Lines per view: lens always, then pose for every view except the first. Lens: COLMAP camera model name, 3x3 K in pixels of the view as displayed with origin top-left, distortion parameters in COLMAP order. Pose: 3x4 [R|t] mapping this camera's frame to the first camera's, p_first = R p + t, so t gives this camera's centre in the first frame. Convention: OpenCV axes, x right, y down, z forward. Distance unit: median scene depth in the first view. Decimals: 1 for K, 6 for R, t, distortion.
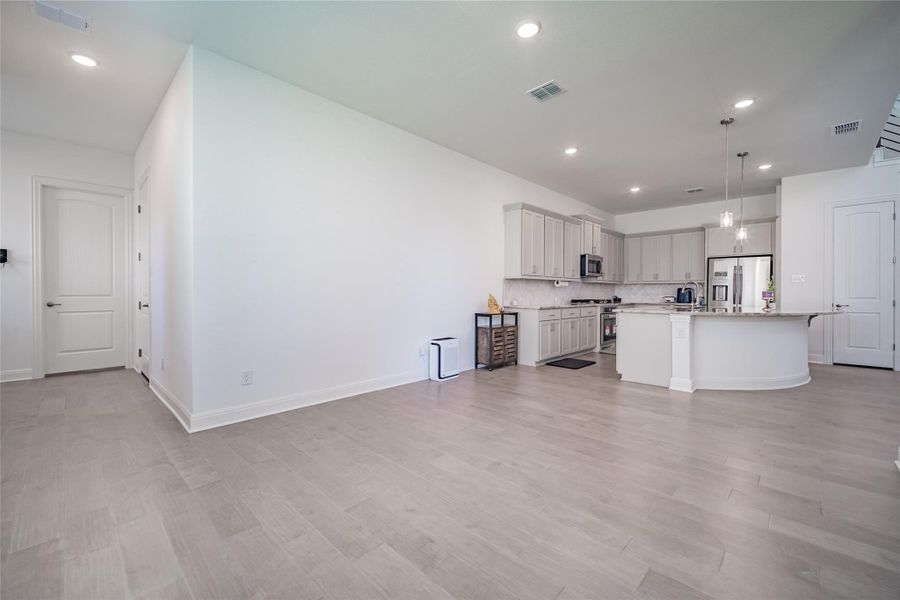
lens RADIAL K [[371.2, 0, 443.3], [0, 371.2, 294.7], [0, 0, 1]] dist [-0.002014, -0.001016]
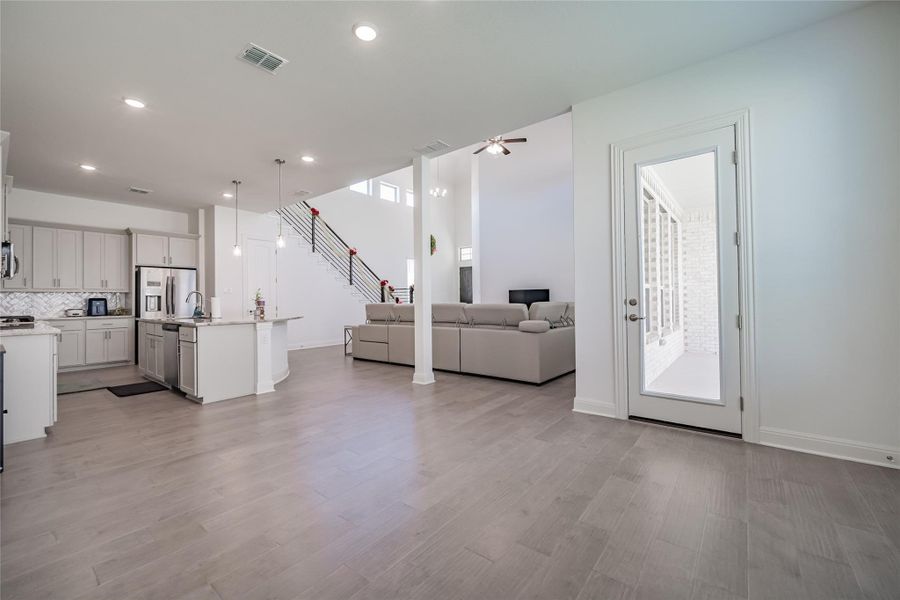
lens RADIAL K [[371.2, 0, 441.1], [0, 371.2, 296.8], [0, 0, 1]] dist [-0.002014, -0.001016]
pose [[-0.095995, 0.006490, 0.995361, -0.295825], [0.016274, 0.999855, -0.004950, -0.004668], [-0.995249, 0.015724, -0.096087, 0.356159]]
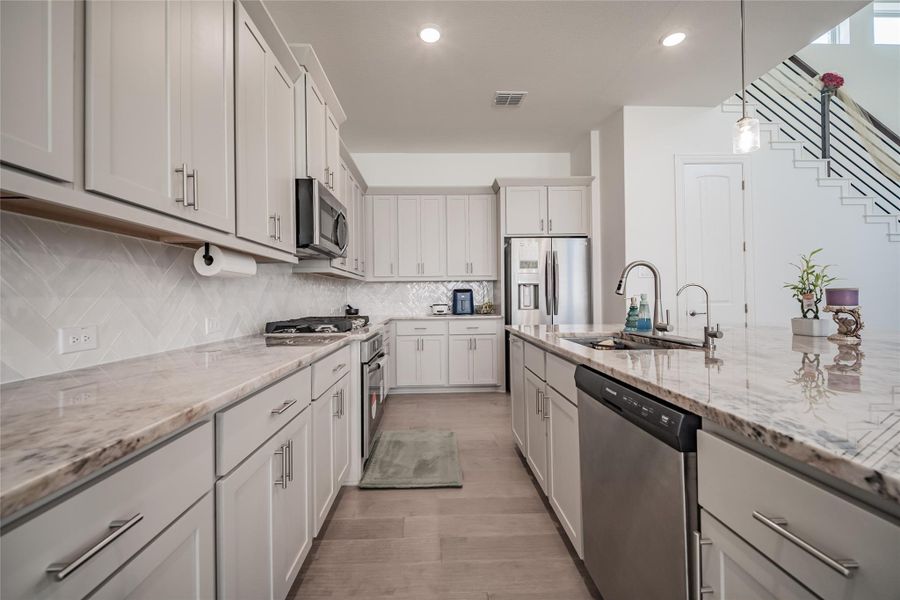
lens RADIAL K [[371.2, 0, 445.1], [0, 371.2, 290.6], [0, 0, 1]] dist [-0.002014, -0.001016]
pose [[0.686992, 0.003651, 0.726656, 0.233870], [0.018039, 0.999594, -0.022076, -0.003364], [-0.726441, 0.028274, 0.686647, 0.711086]]
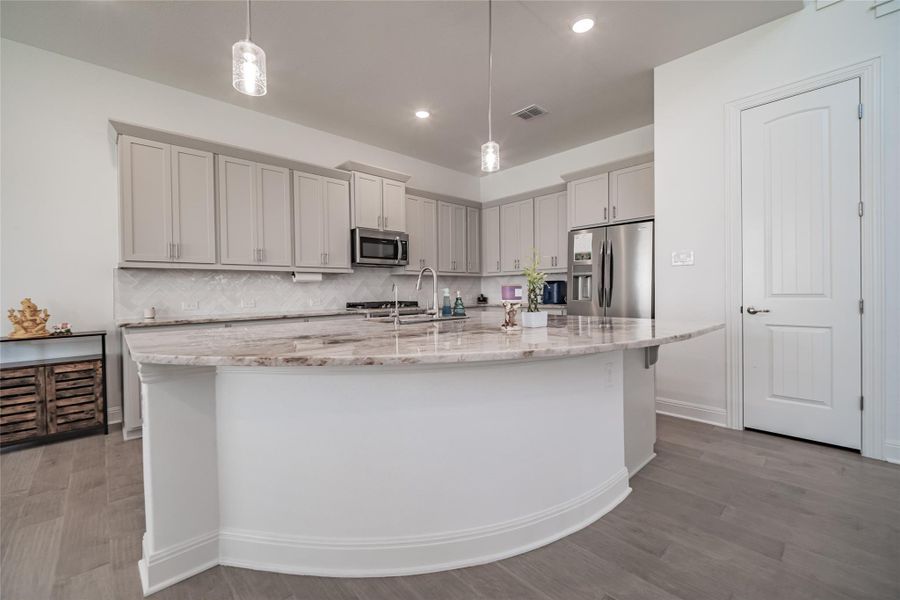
lens RADIAL K [[371.2, 0, 443.1], [0, 371.2, 293.7], [0, 0, 1]] dist [-0.002014, -0.001016]
pose [[0.999016, -0.016246, -0.041275, 0.557415], [0.016381, 0.999861, 0.002957, -0.000898], [0.041221, -0.003631, 0.999143, 0.403888]]
